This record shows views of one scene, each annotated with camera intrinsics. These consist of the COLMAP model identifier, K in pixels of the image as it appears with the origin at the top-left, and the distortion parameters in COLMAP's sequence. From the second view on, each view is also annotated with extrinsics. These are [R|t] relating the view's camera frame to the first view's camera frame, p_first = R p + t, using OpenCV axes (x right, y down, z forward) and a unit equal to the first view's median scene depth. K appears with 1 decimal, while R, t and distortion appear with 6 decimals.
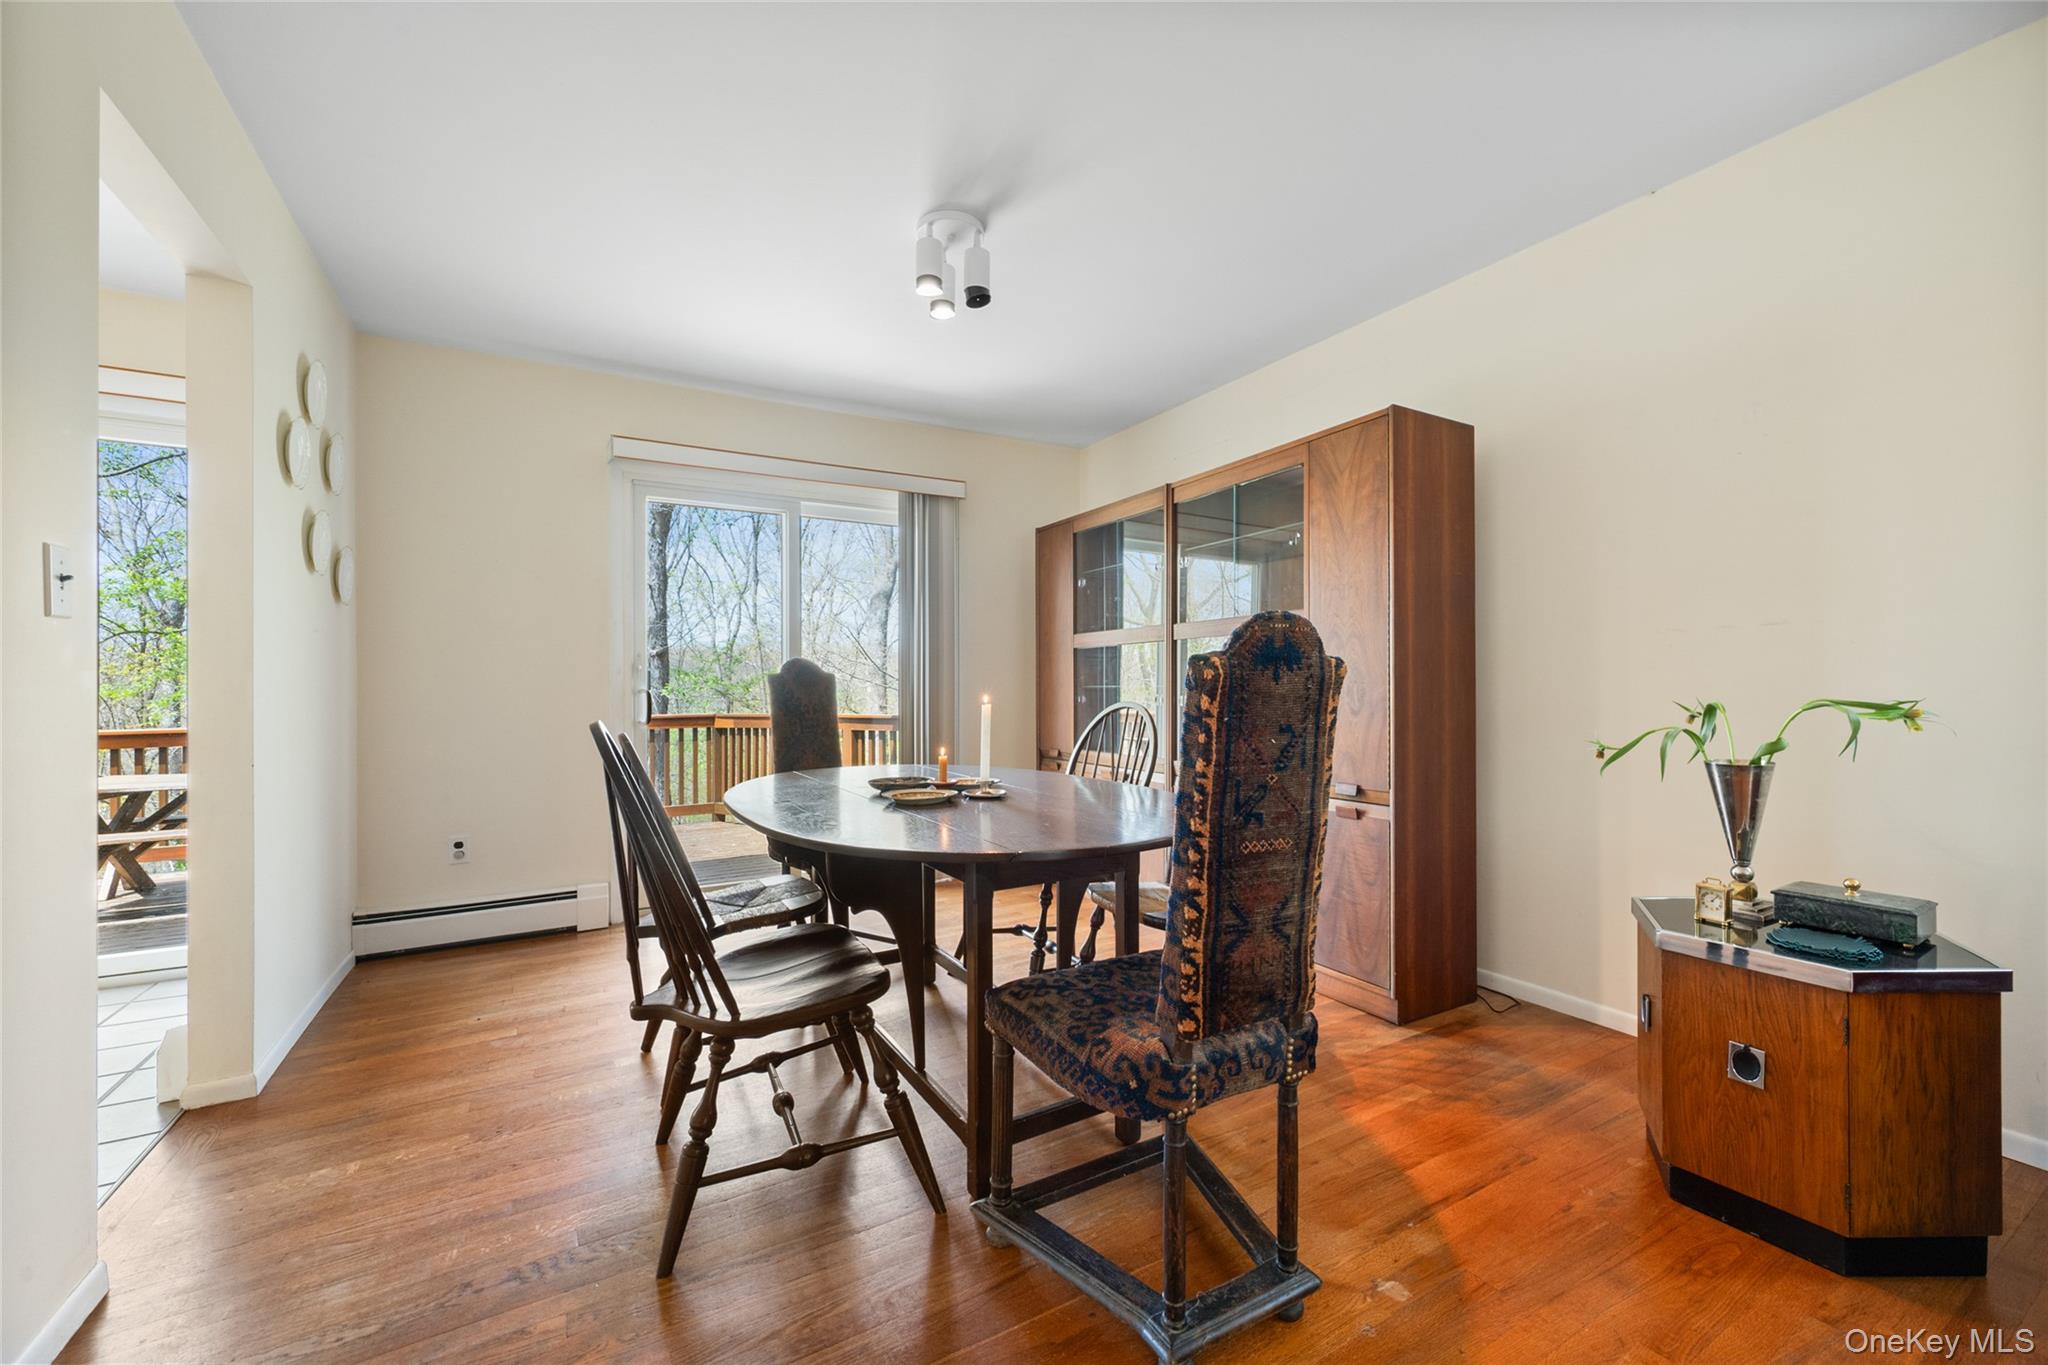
lens RADIAL K [[805.2, 0, 989.6], [0, 805.2, 682.8], [0, 0, 1]] dist [-0.005700, 0.000690]
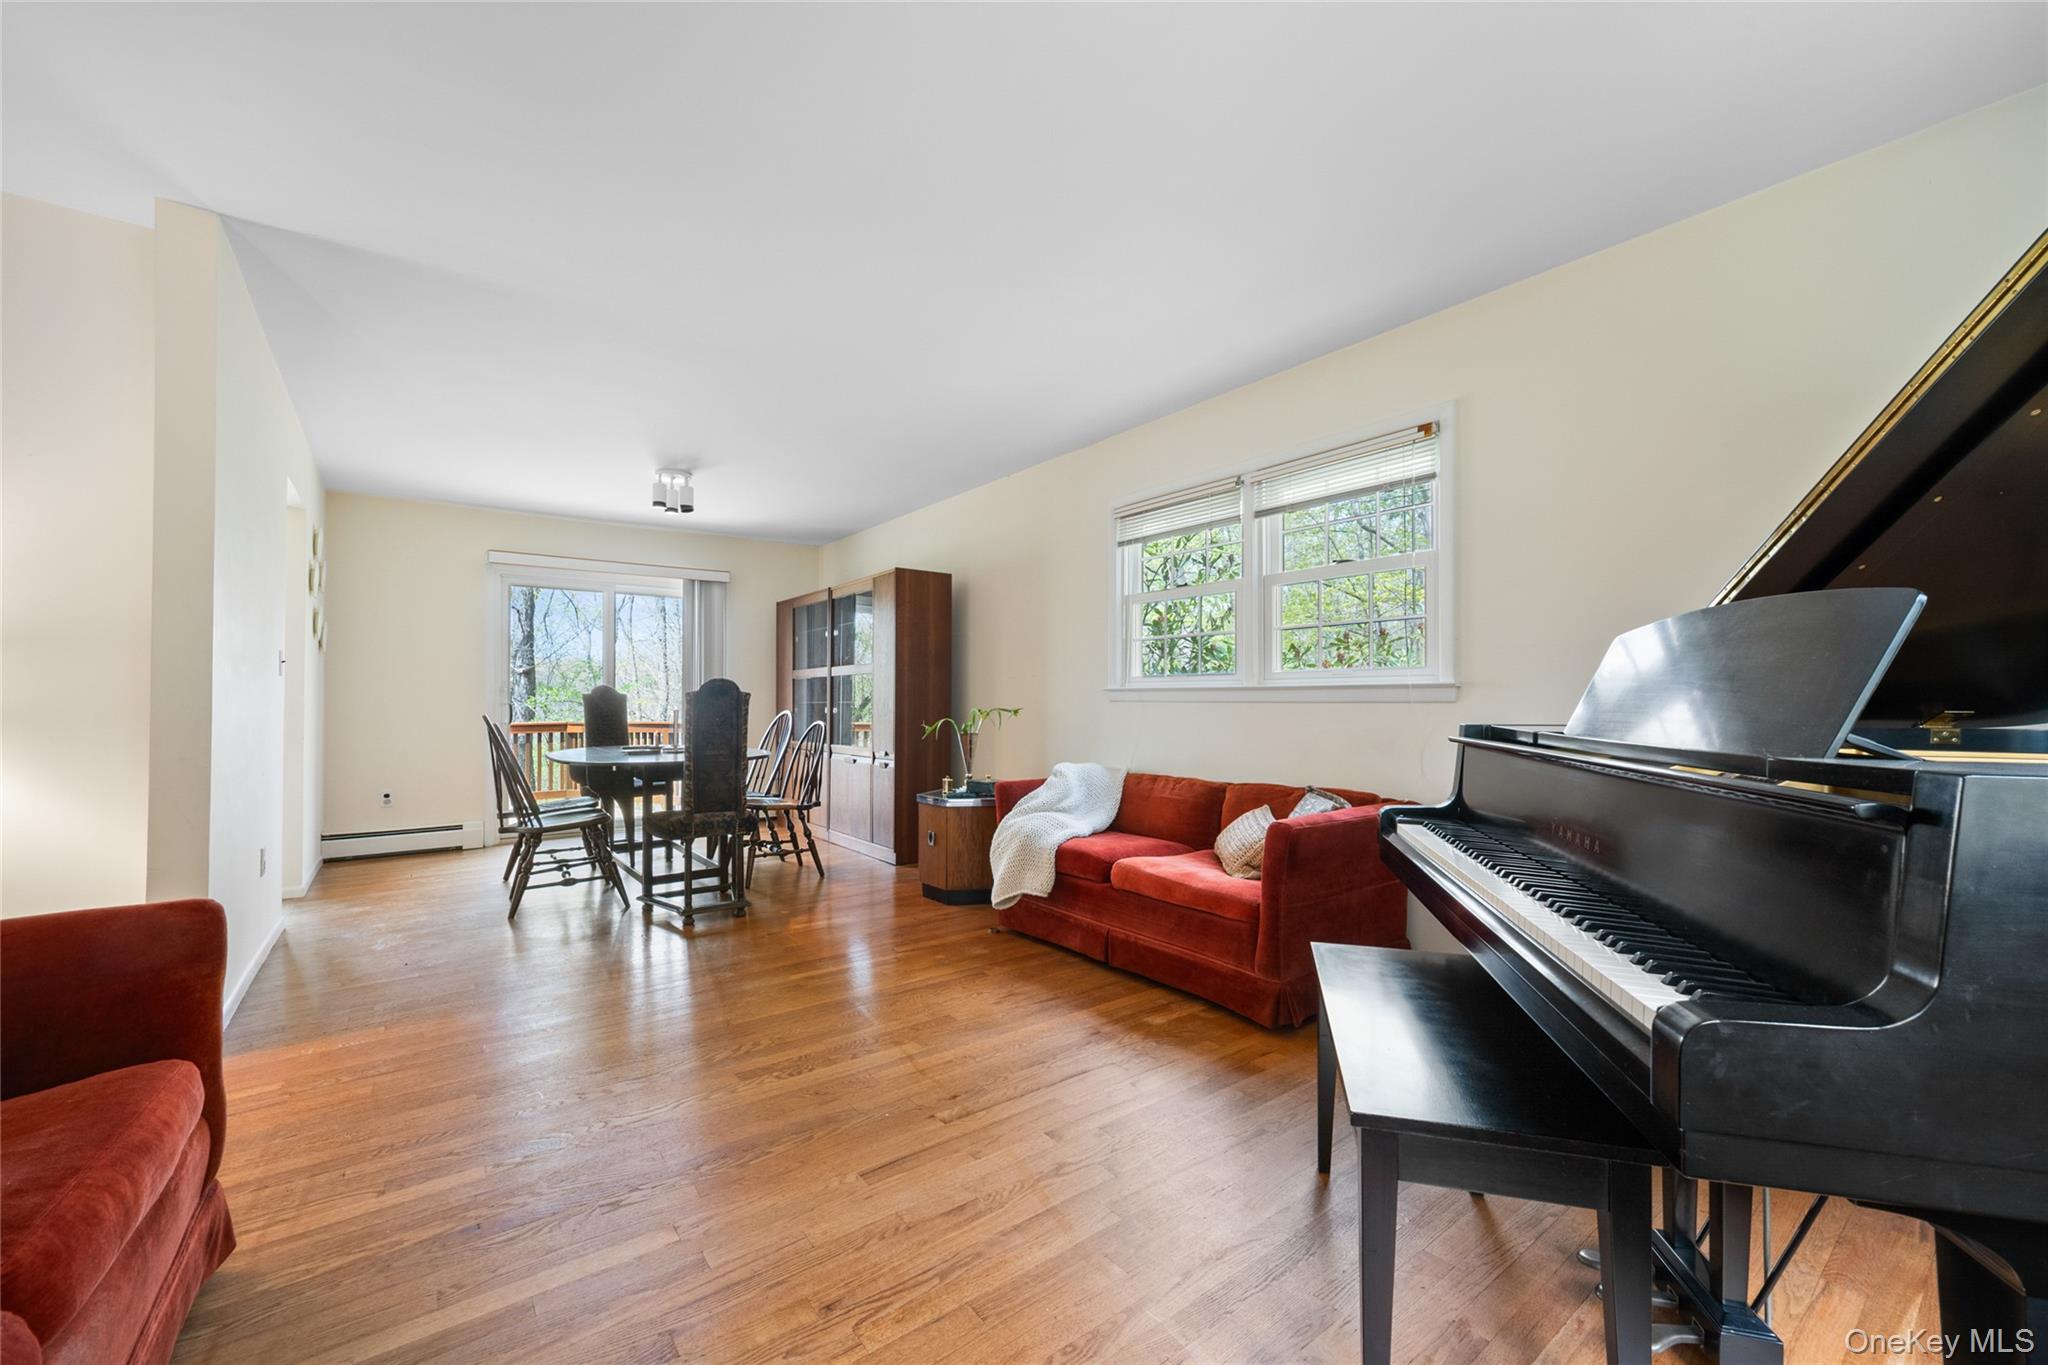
lens RADIAL K [[805.2, 0, 1016.7], [0, 805.2, 694.9], [0, 0, 1]] dist [-0.005700, 0.000690]
pose [[0.988248, 0.005478, 0.152760, 0.360115], [-0.004649, 0.999972, -0.005785, -0.003678], [-0.152788, 0.005006, 0.988246, -0.809535]]
